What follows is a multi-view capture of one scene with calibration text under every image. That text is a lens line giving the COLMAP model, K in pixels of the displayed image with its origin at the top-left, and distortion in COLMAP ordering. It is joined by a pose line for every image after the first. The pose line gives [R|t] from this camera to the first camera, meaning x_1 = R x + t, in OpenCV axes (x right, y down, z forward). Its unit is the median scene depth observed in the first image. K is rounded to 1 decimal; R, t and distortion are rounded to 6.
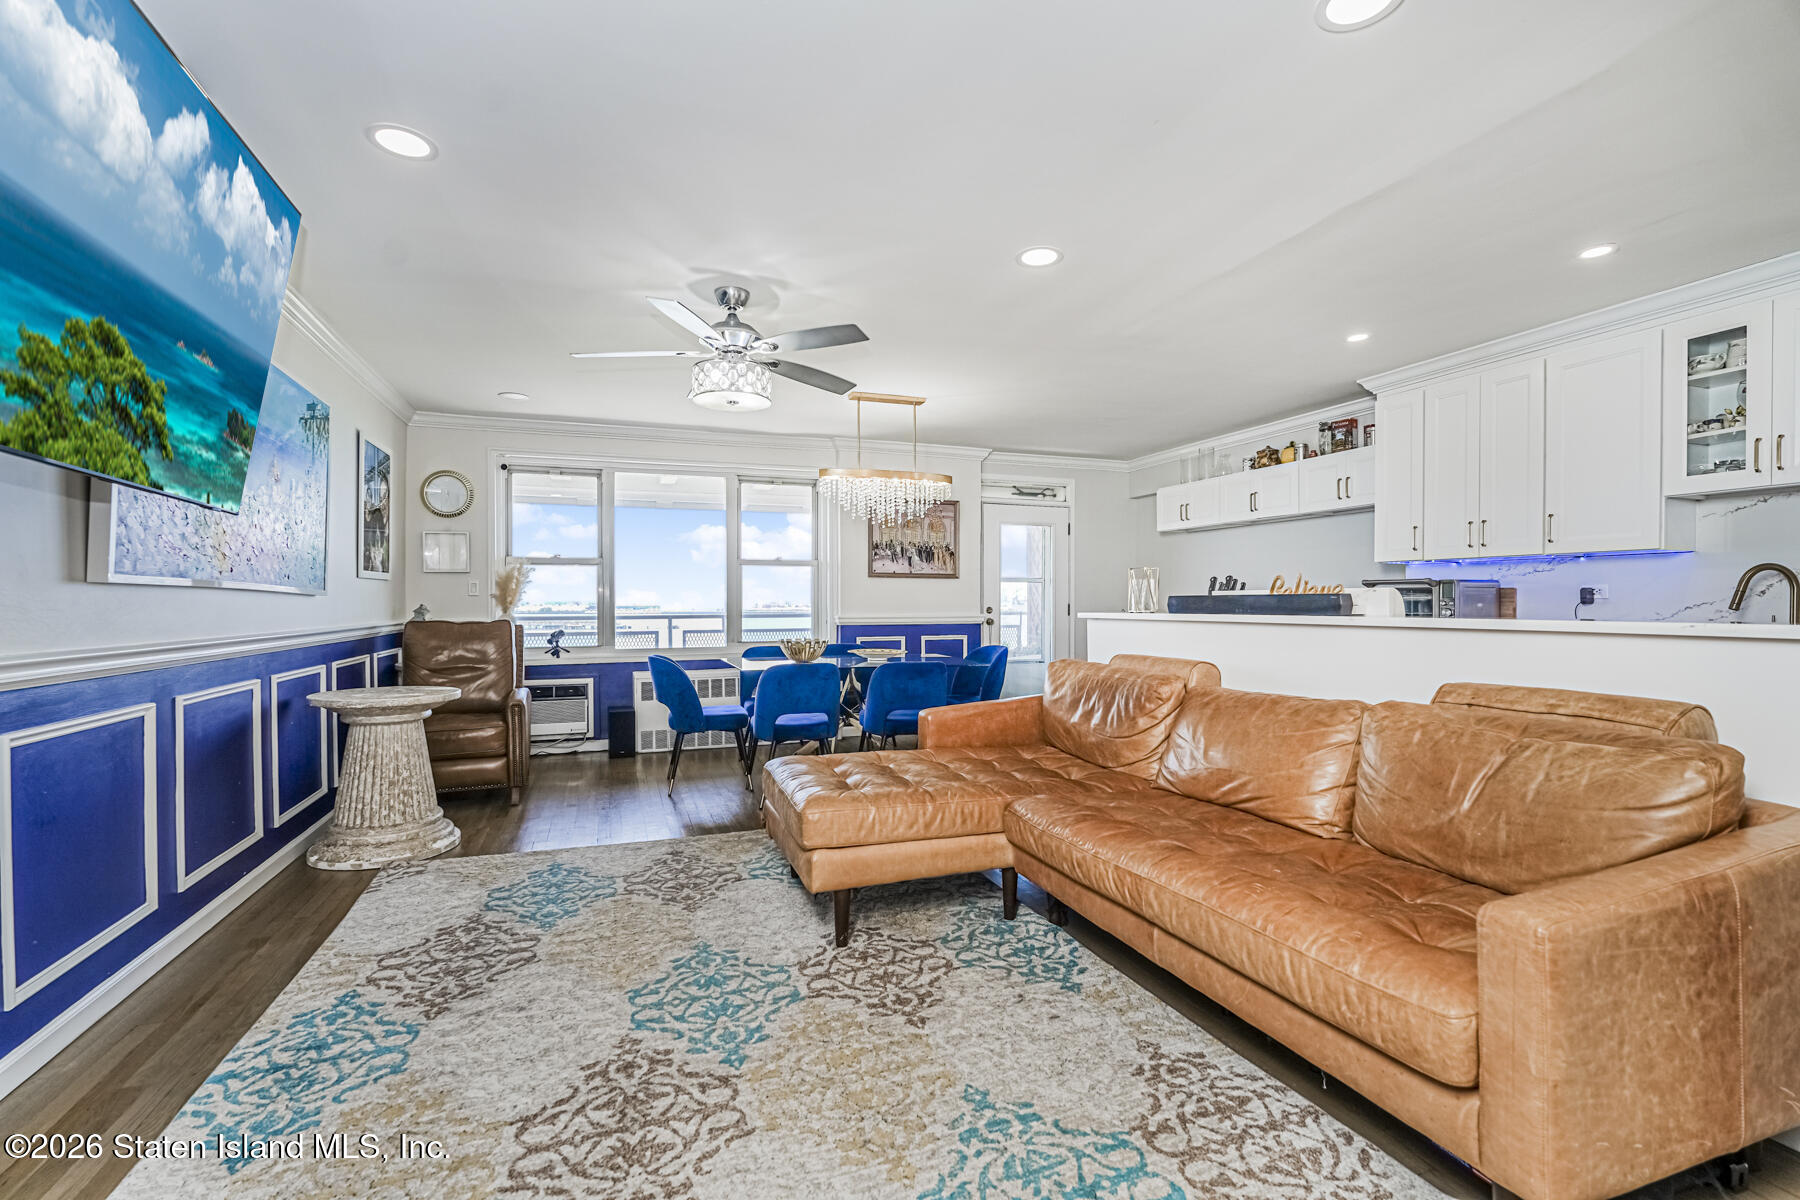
lens RADIAL K [[795.1, 0, 901.0], [0, 795.1, 606.8], [0, 0, 1]] dist [-0.014879, 0.009457]
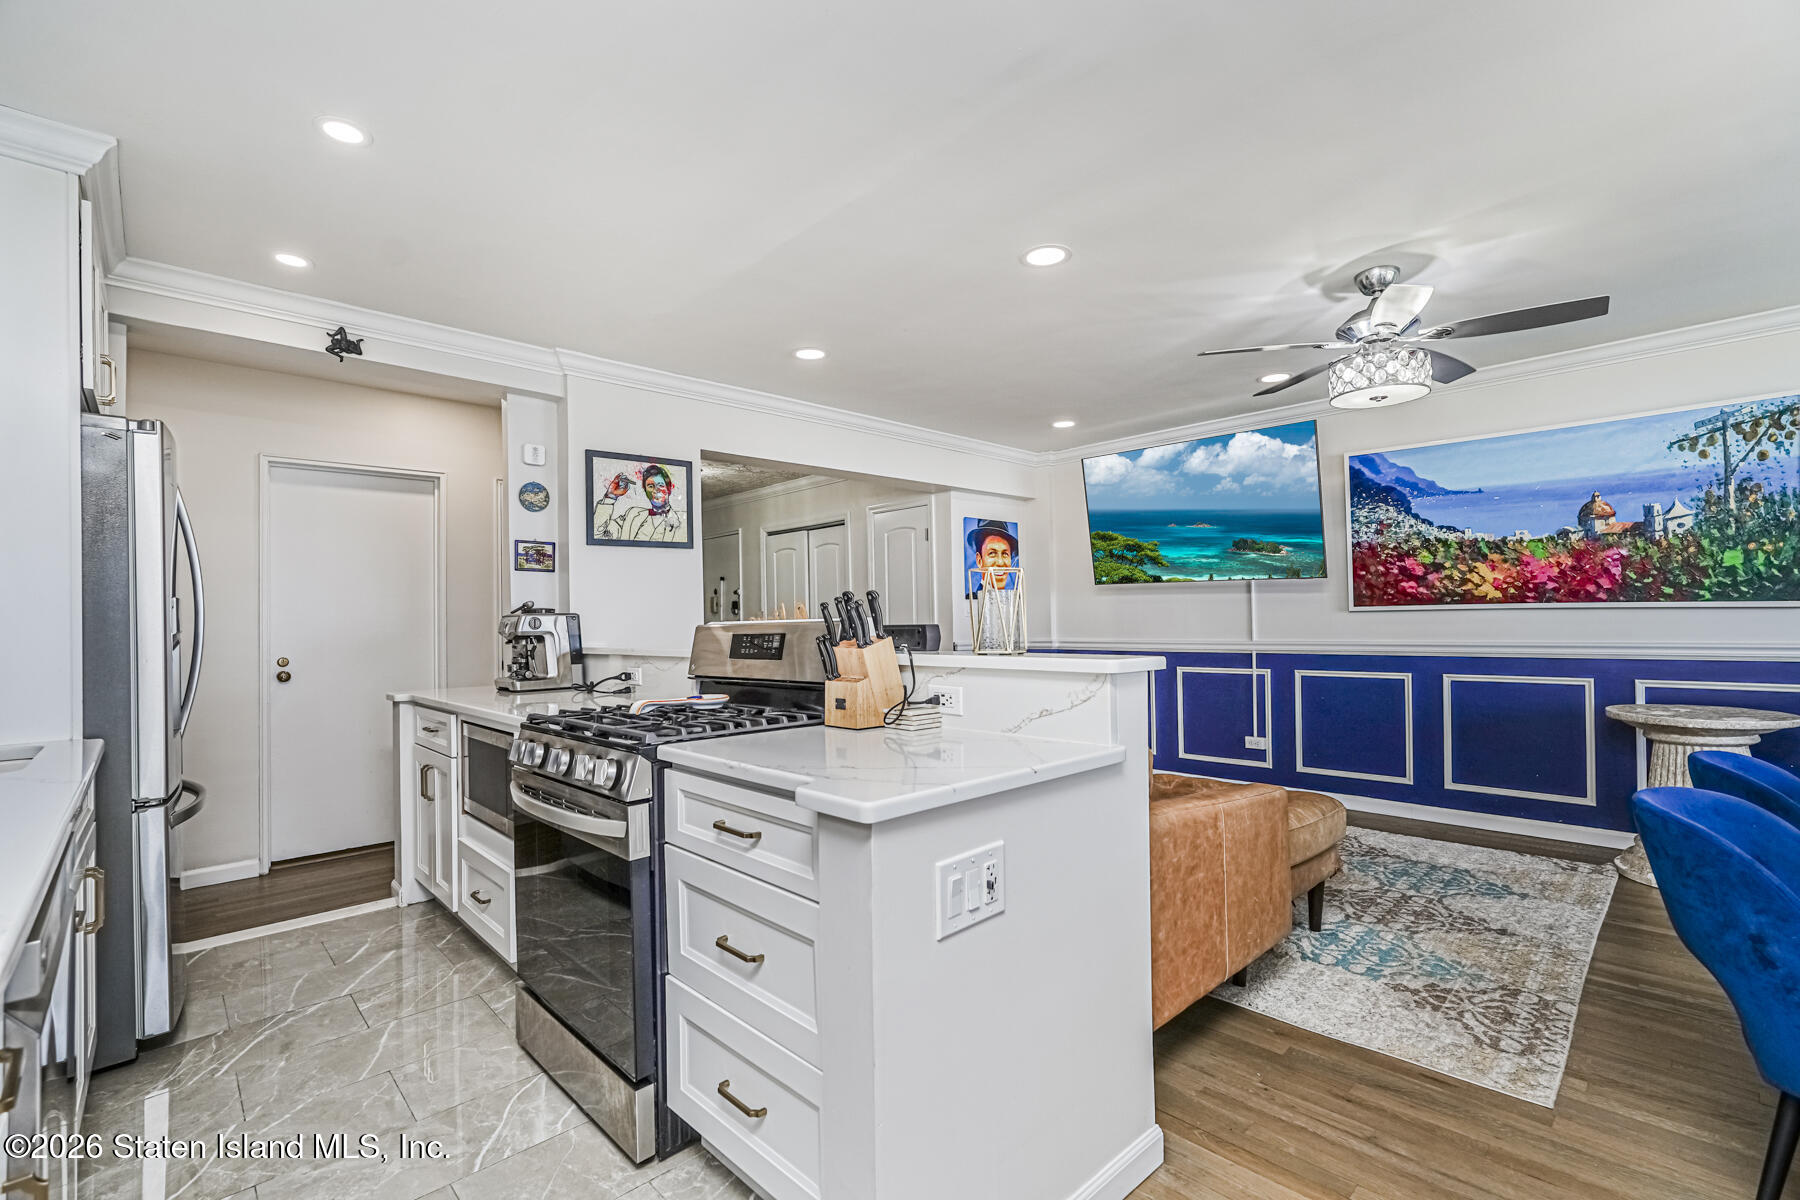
lens RADIAL K [[795.1, 0, 901.0], [0, 795.1, 606.8], [0, 0, 1]] dist [-0.014879, 0.009457]
pose [[-0.919393, 0.010530, -0.393198, 0.592162], [0.016624, 0.999789, -0.012096, -0.021023], [0.392988, -0.017657, -0.919374, 1.506835]]
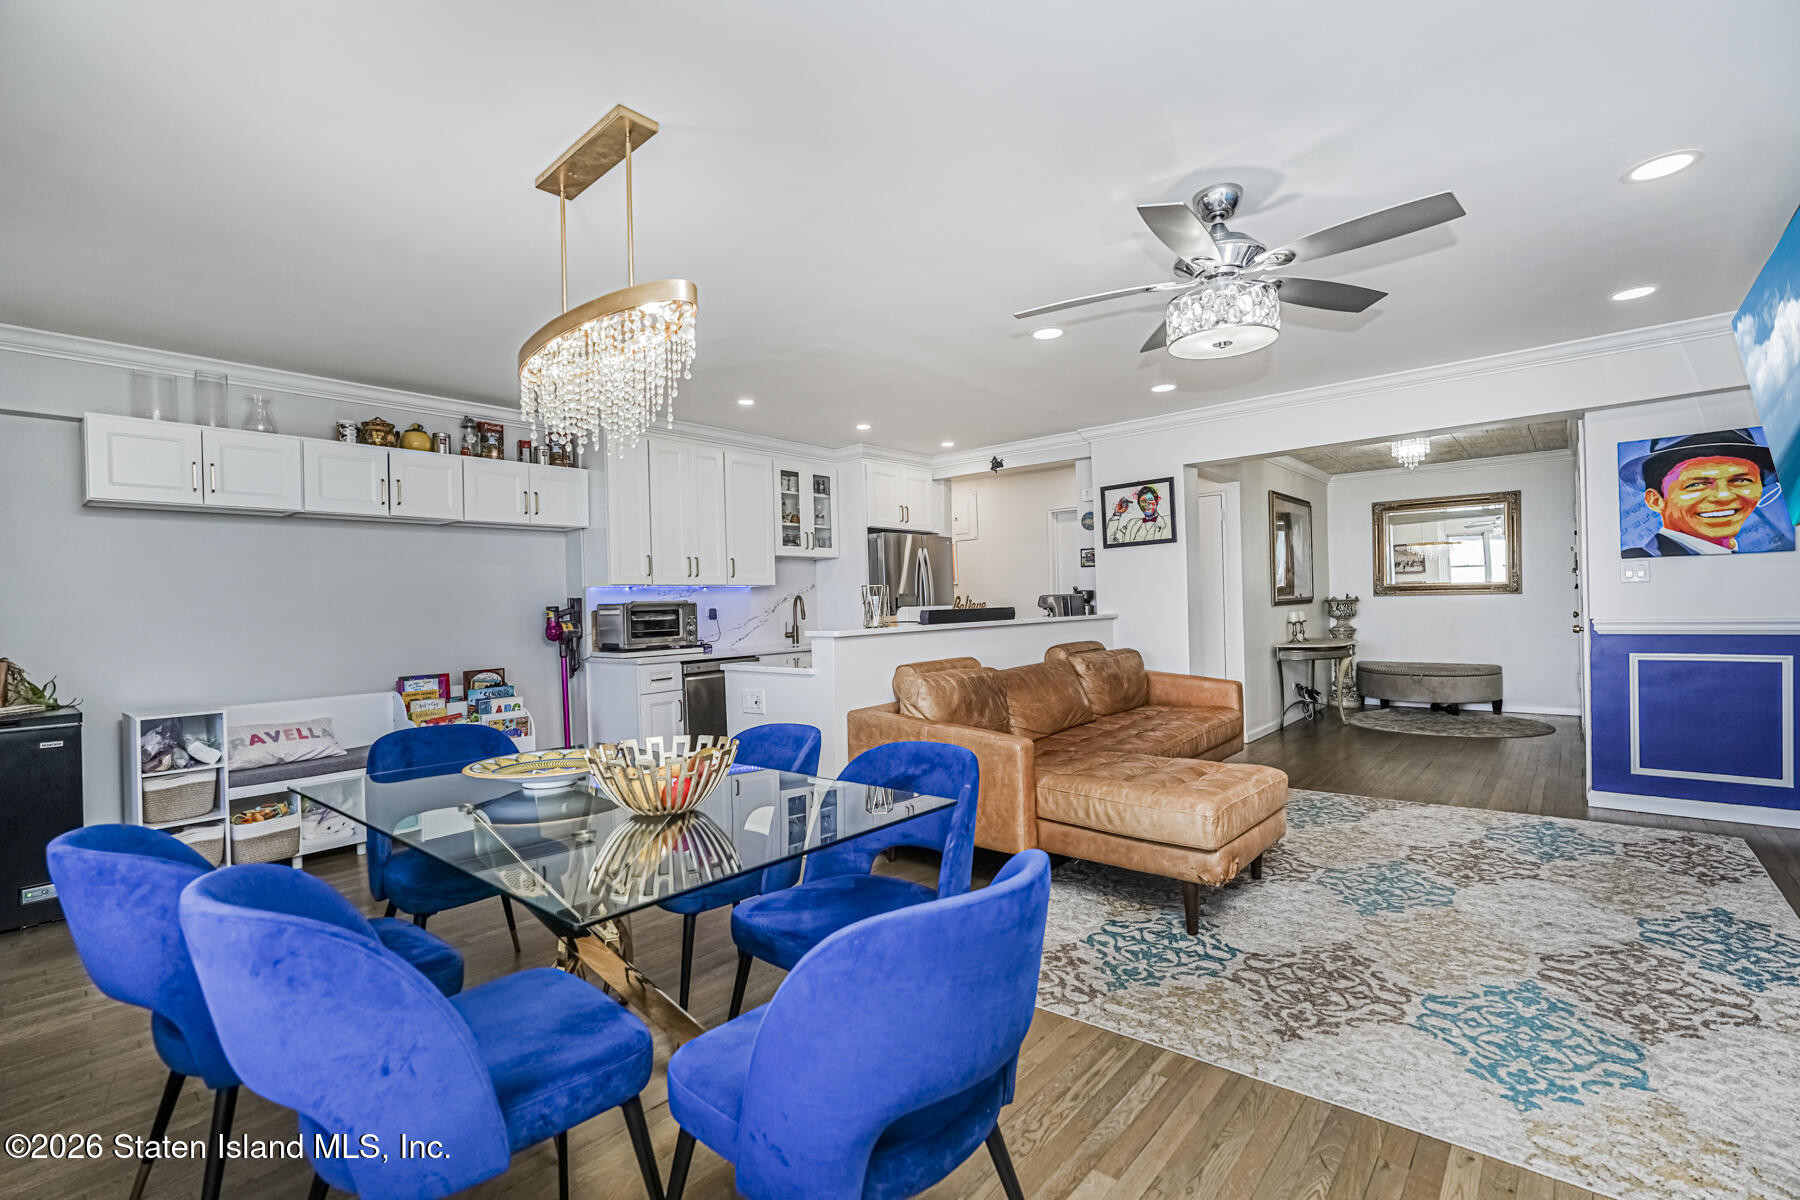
lens RADIAL K [[795.4, 0, 900.8], [0, 795.4, 605.2], [0, 0, 1]] dist [-0.015171, 0.009269]
pose [[-0.484361, 0.014905, 0.874741, -0.670386], [0.033663, 0.999432, 0.001610, -0.023650], [-0.874221, 0.030227, -0.484587, 1.536195]]
